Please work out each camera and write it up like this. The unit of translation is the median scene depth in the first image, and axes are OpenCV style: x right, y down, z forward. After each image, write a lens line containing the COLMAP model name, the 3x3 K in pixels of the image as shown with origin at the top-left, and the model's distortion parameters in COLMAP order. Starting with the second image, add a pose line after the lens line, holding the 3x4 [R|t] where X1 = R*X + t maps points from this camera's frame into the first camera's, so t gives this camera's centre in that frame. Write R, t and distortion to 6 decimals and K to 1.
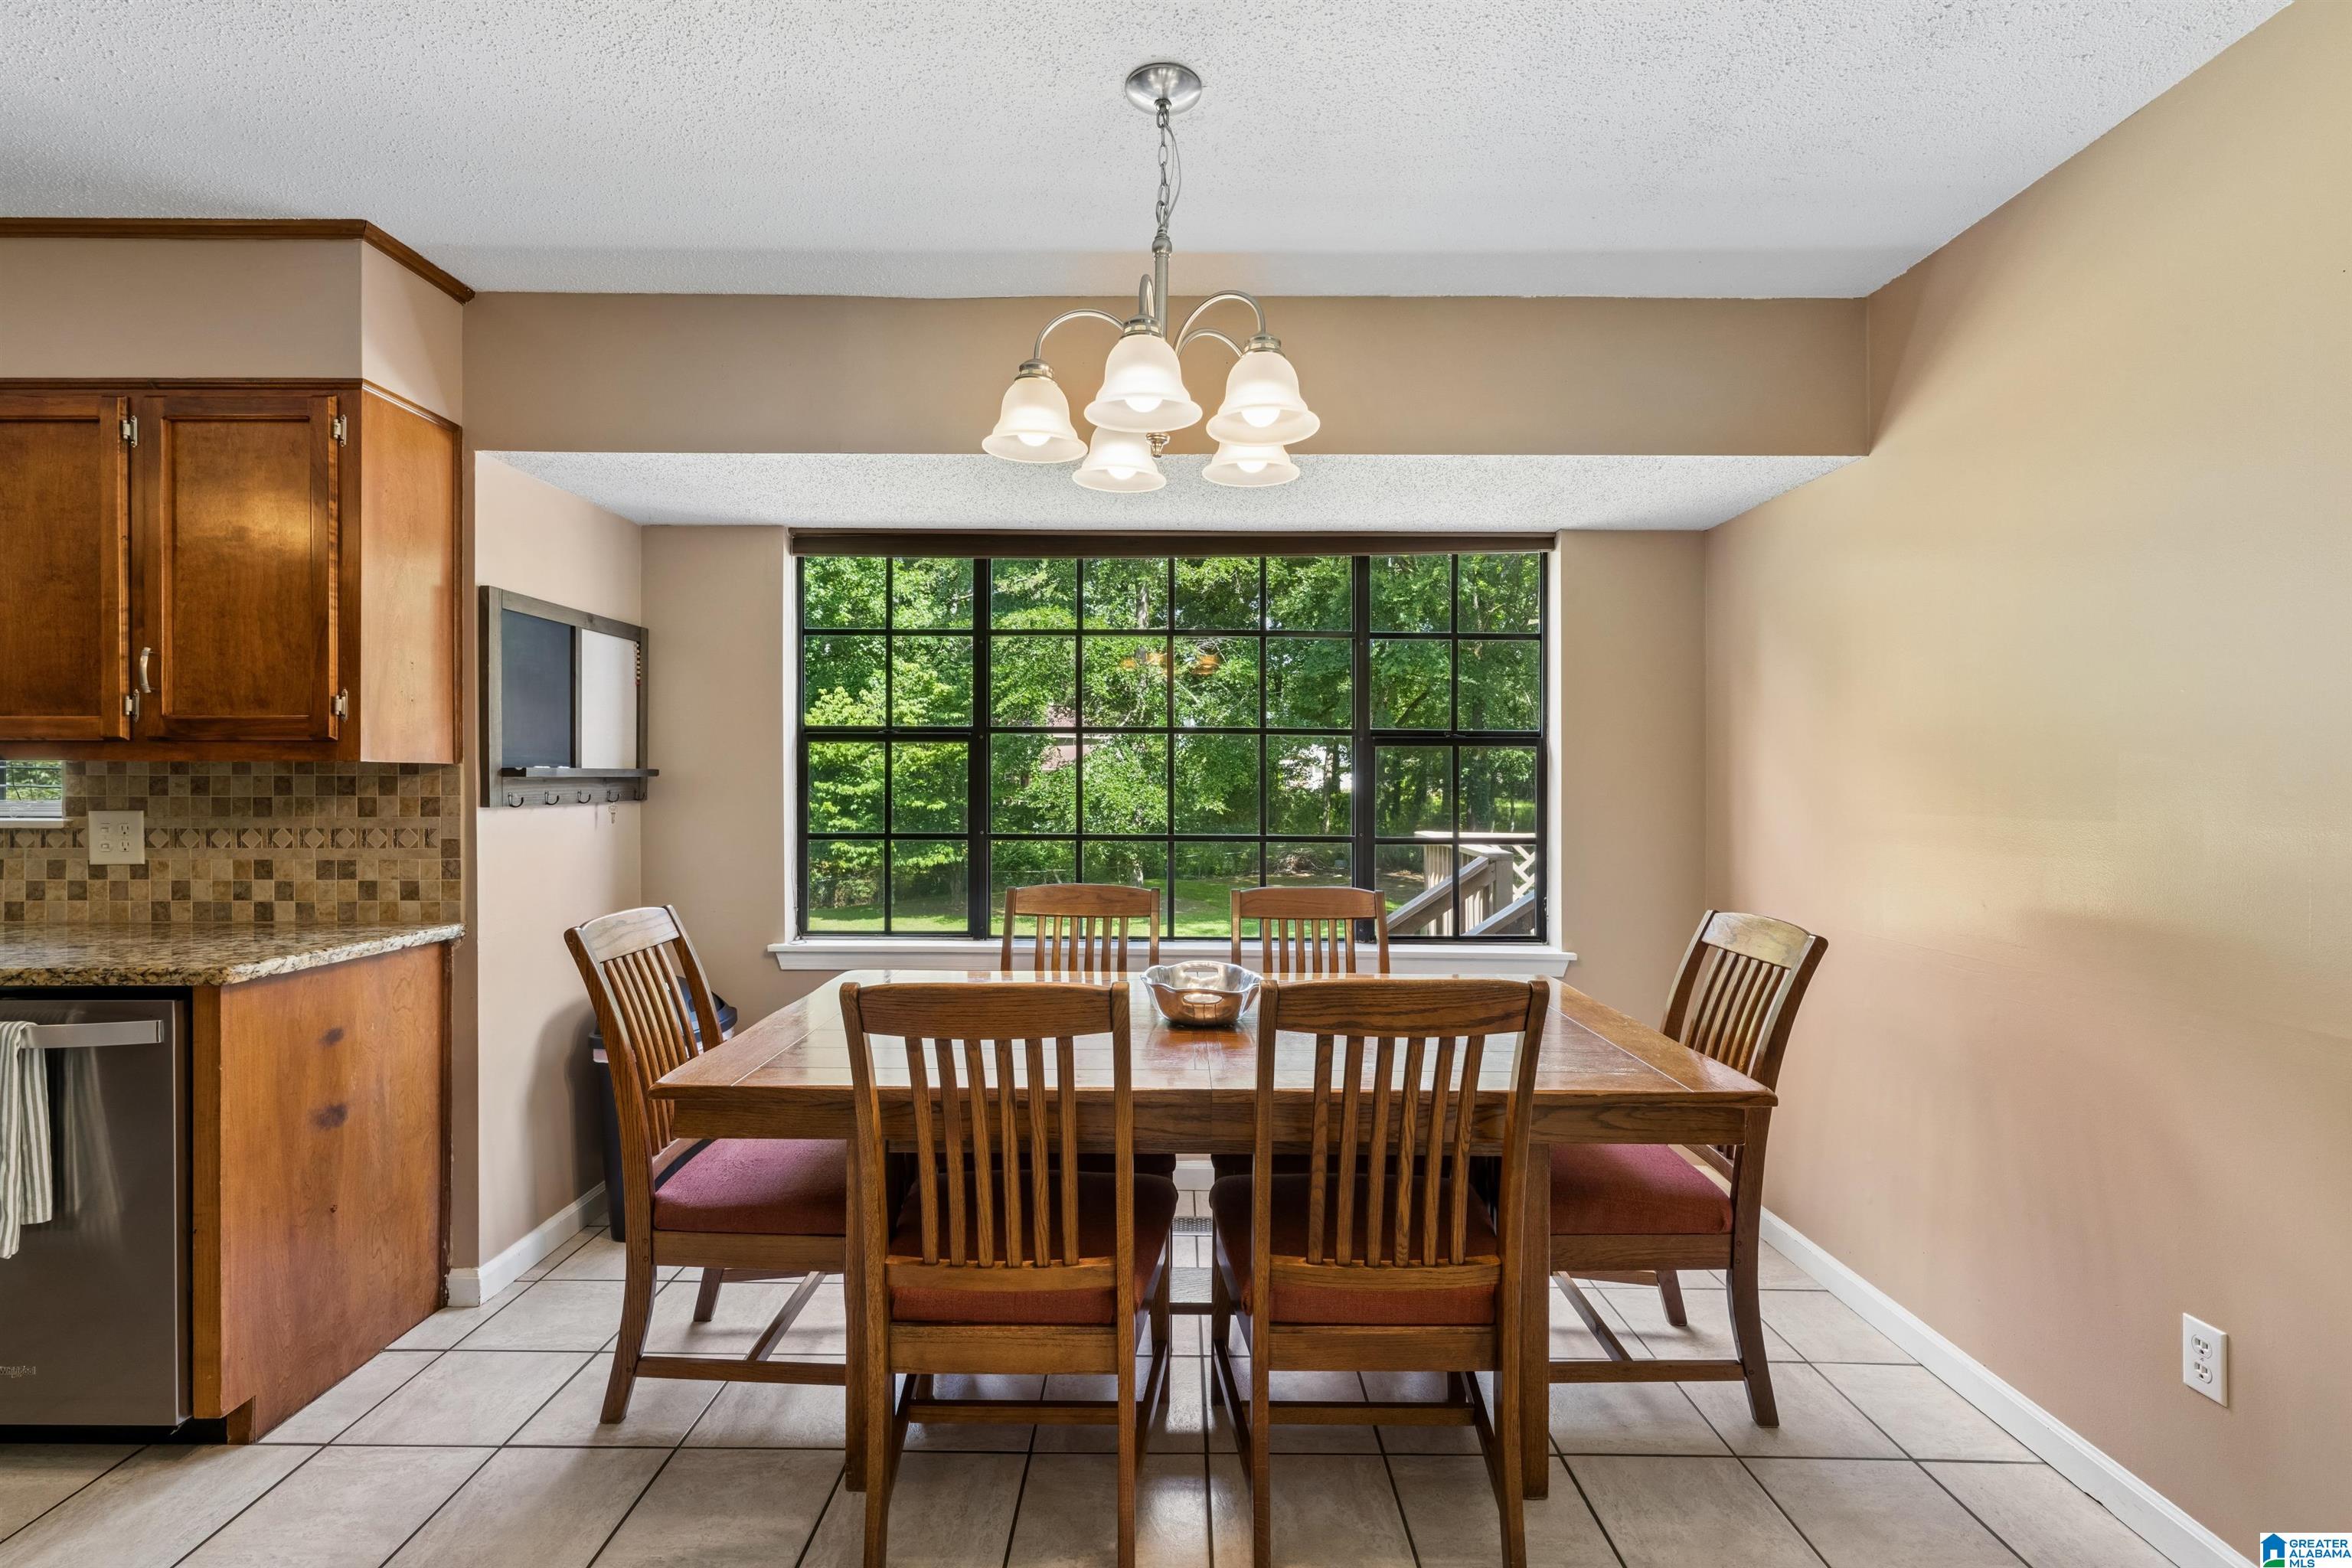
lens RADIAL K [[1059.0, 0, 1170.9], [0, 1059.0, 788.5], [0, 0, 1]] dist [-0.005986, 0.001953]
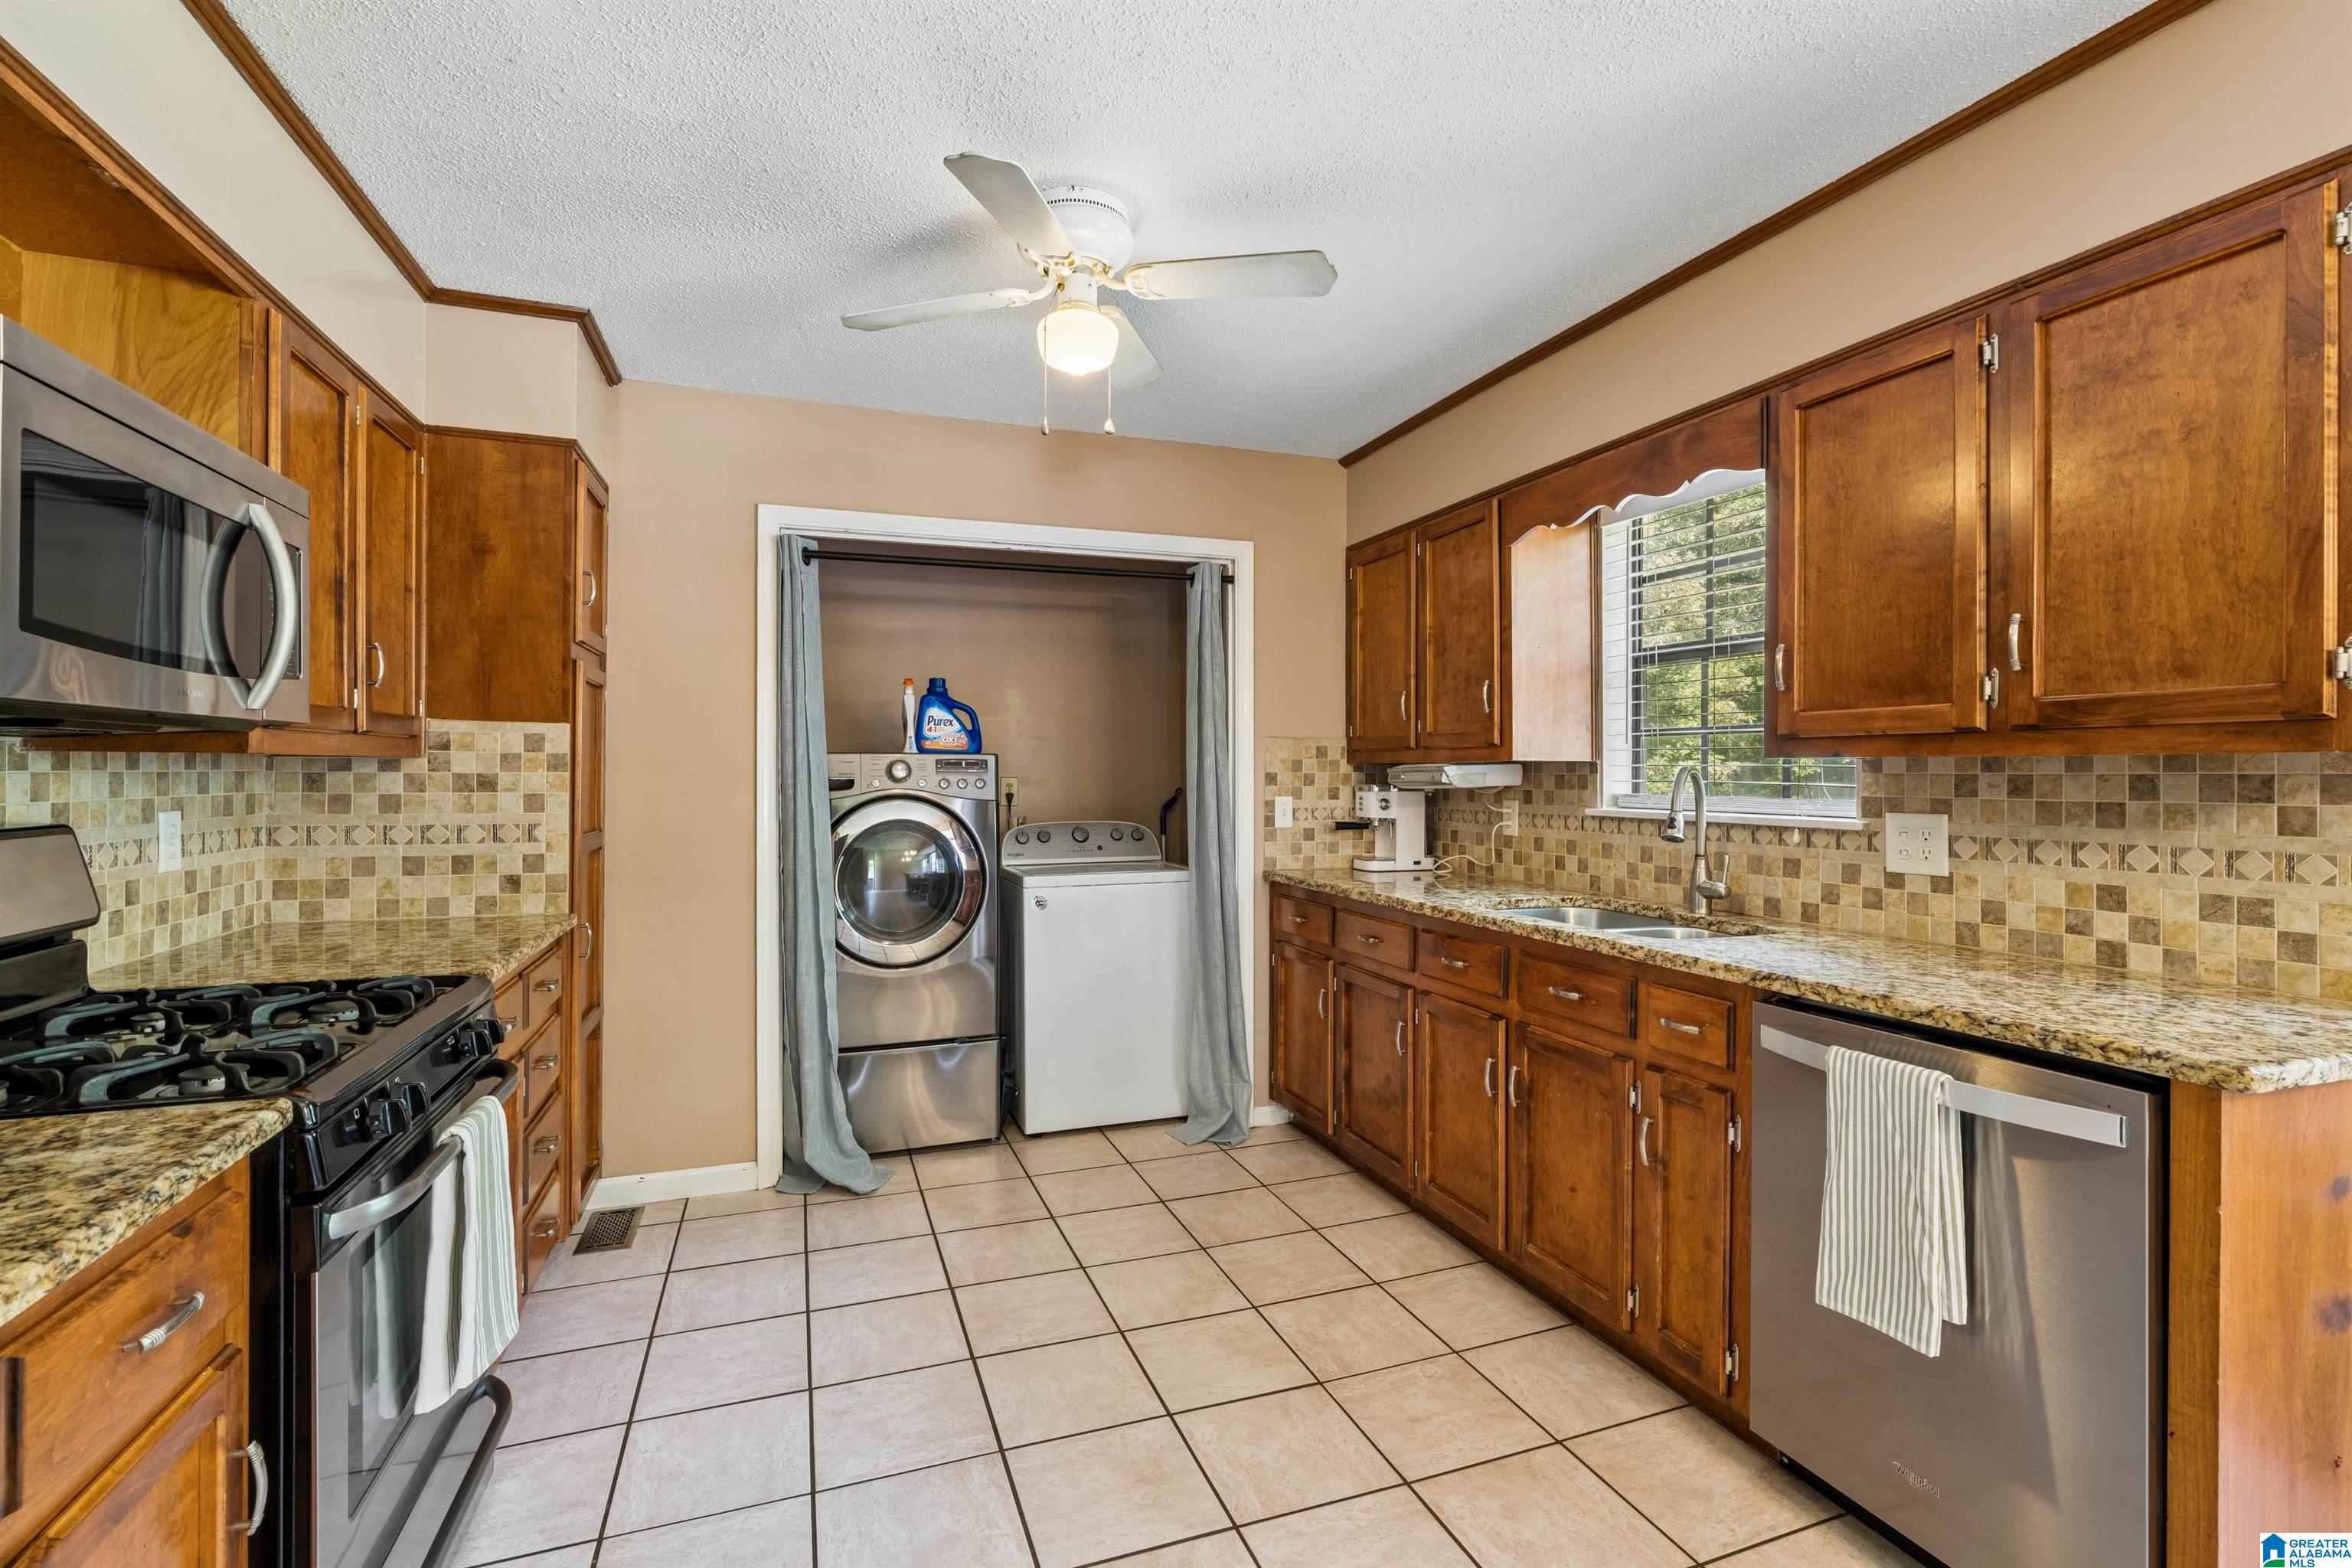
lens RADIAL K [[1059.0, 0, 1177.1], [0, 1059.0, 771.8], [0, 0, 1]] dist [-0.005986, 0.001953]
pose [[0.346425, -0.001882, -0.938076, -0.383307], [-0.010819, 0.999923, -0.006002, -0.001743], [0.938015, 0.012228, 0.346379, 0.110926]]
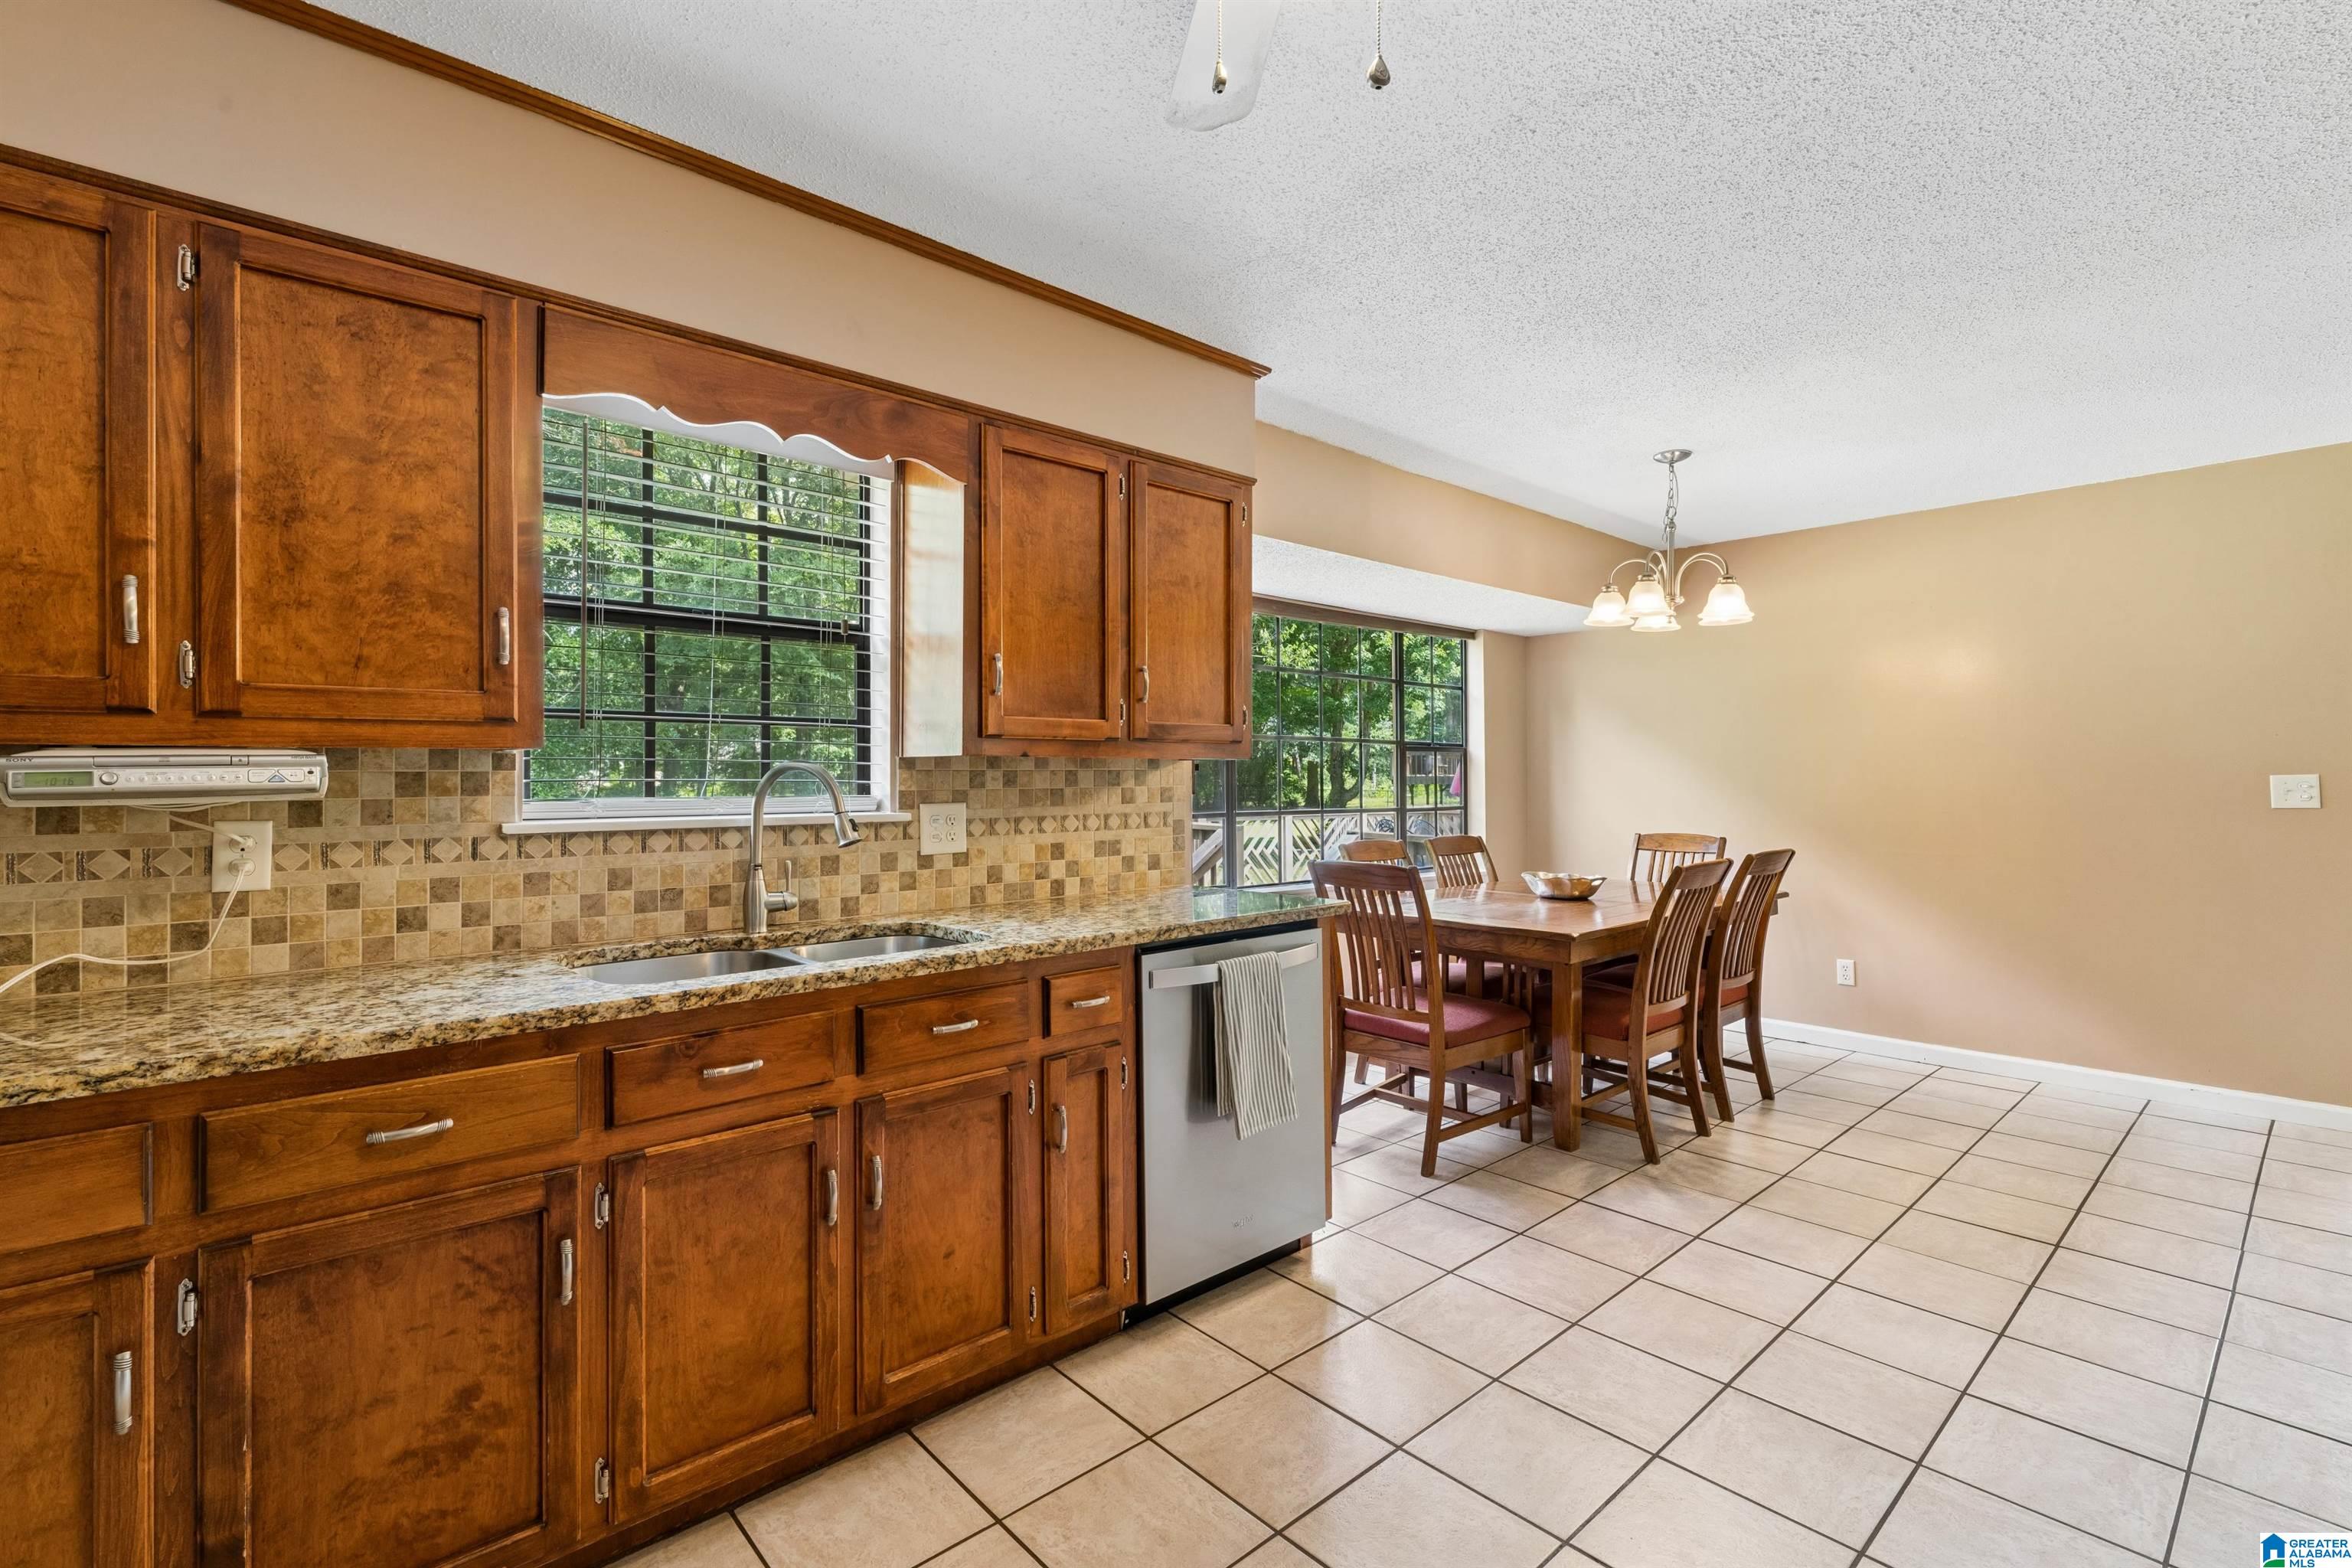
lens RADIAL K [[1059.0, 0, 1178.2], [0, 1059.0, 766.9], [0, 0, 1]] dist [-0.005986, 0.001953]
pose [[0.741274, 0.001212, 0.671202, -1.540324], [0.008539, 0.999900, -0.011236, -0.001374], [-0.671149, 0.014060, 0.741190, 0.050994]]
